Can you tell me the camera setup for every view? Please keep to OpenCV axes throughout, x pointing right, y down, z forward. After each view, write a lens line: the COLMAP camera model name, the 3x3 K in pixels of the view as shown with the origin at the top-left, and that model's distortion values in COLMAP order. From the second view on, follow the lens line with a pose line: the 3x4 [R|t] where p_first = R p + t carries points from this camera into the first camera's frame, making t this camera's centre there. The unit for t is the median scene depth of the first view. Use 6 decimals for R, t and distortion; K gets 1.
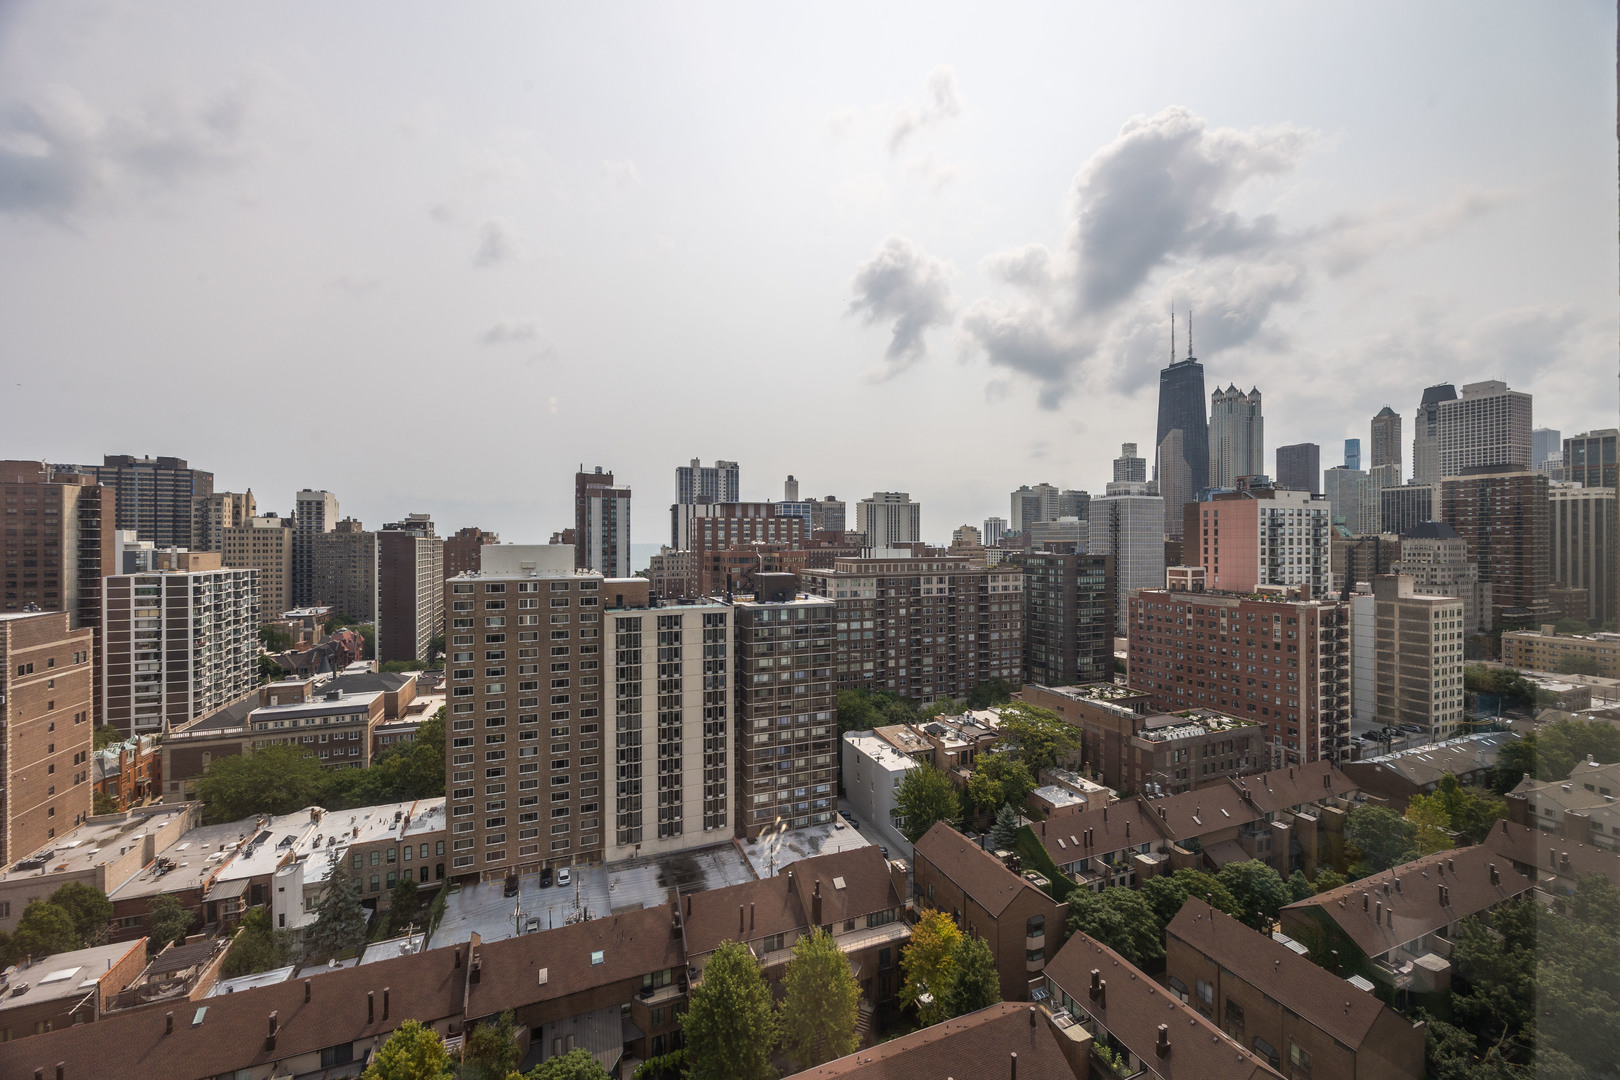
lens RADIAL K [[612.8, 0, 802.2], [0, 612.8, 543.1], [0, 0, 1]] dist [0.003839, -0.000079]
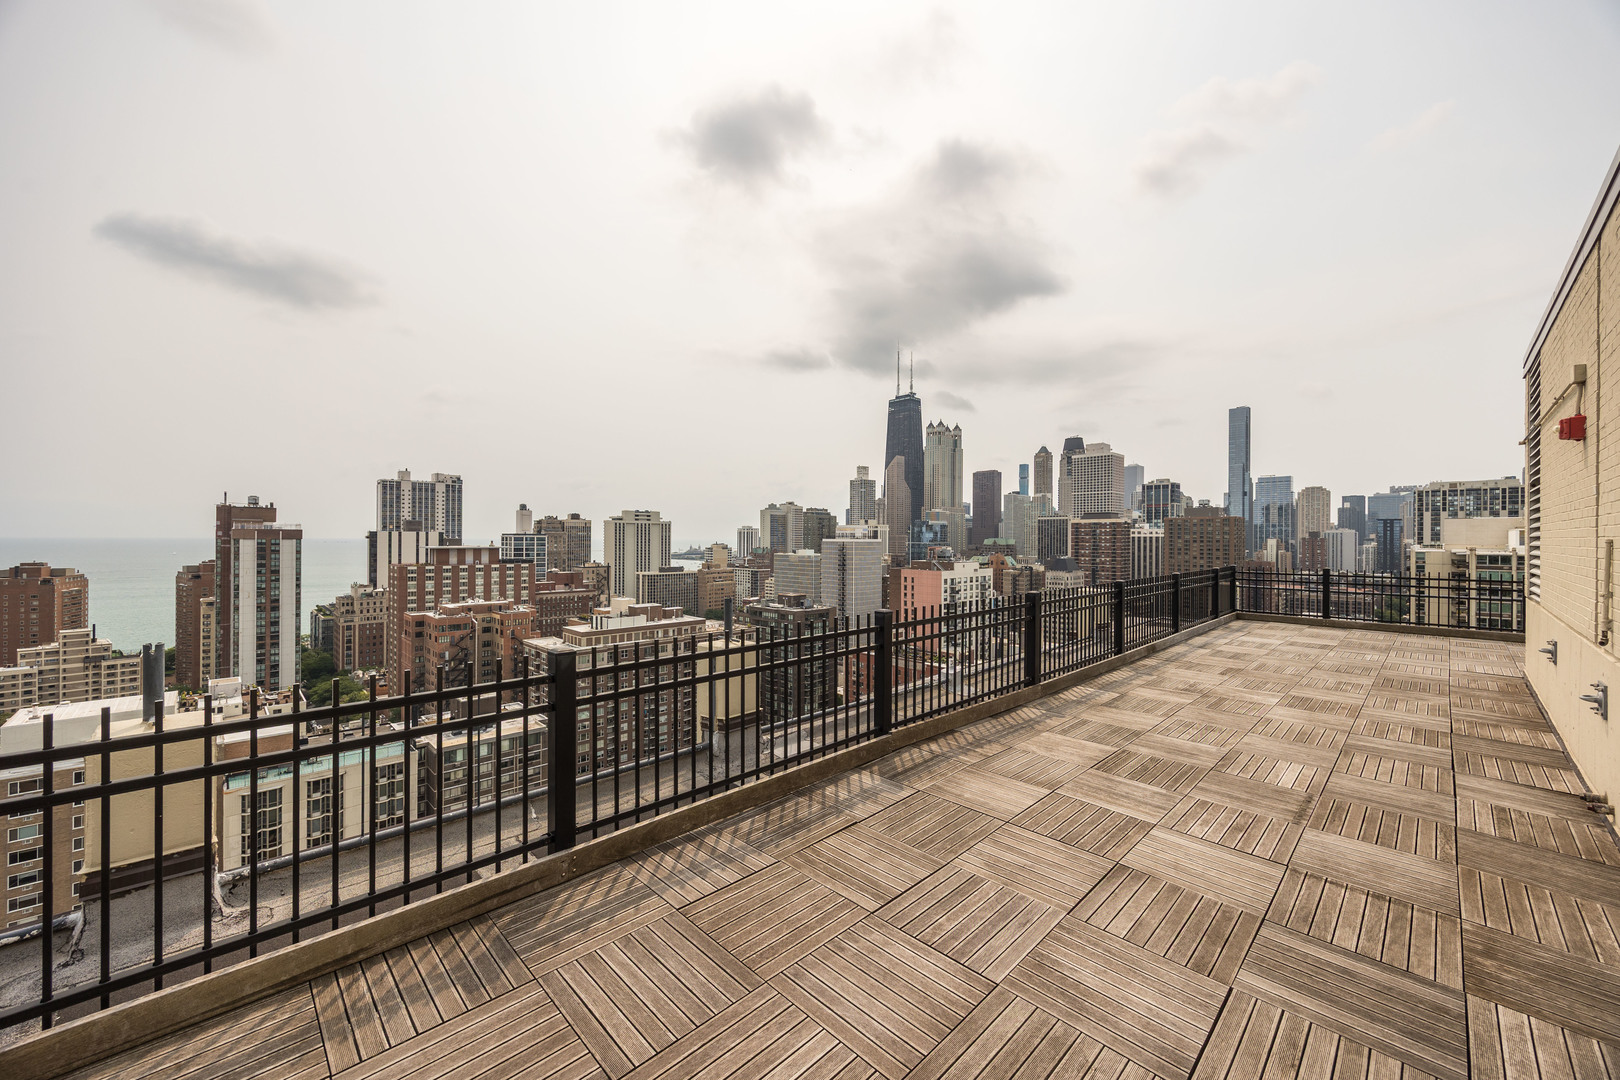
lens RADIAL K [[620.9, 0, 799.1], [0, 620.9, 536.7], [0, 0, 1]] dist [0.006016, 0.000032]
pose [[0.928669, 0.007970, 0.370823, 0.057766], [-0.008079, 0.999967, -0.001258, -0.192452], [-0.370820, -0.001828, 0.928703, -0.017672]]
